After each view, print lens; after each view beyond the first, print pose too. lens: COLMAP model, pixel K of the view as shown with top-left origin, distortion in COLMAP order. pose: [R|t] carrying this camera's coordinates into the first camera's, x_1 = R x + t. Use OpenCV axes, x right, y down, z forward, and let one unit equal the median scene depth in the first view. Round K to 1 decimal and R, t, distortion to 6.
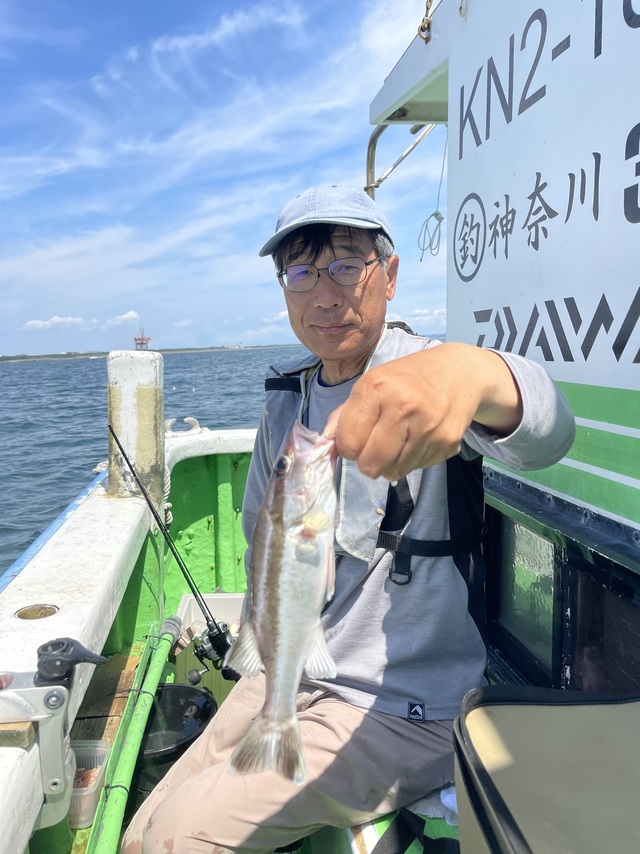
lens RADIAL K [[661.5, 0, 325.1], [0, 661.5, 431.3], [0, 0, 1]] dist [-0.001041, -0.014652]
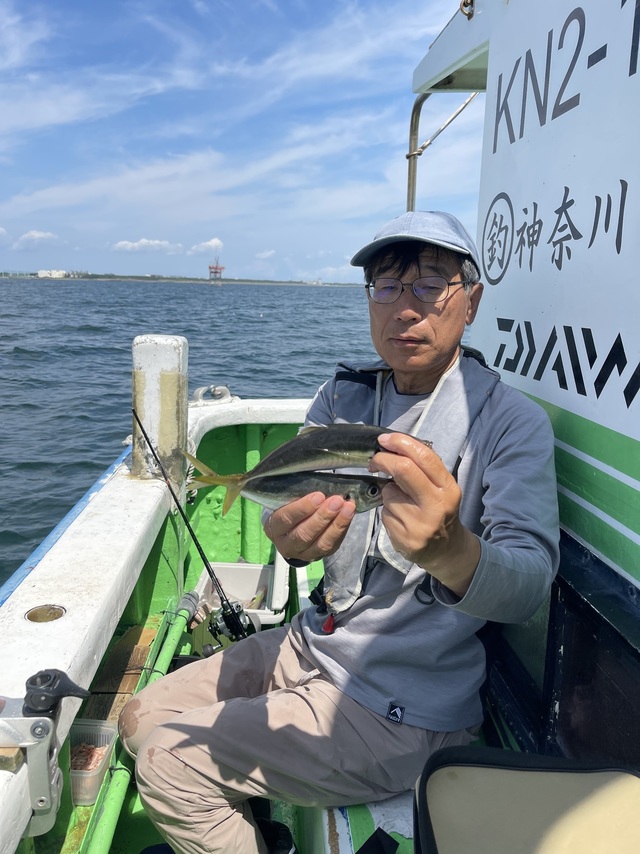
lens RADIAL K [[661.5, 0, 312.0], [0, 661.5, 418.9], [0, 0, 1]] dist [-0.001041, -0.014652]
pose [[0.994722, 0.047855, -0.090765, 0.052096], [-0.040955, 0.996235, 0.076414, -0.099064], [0.094080, -0.072293, 0.992936, 0.004386]]
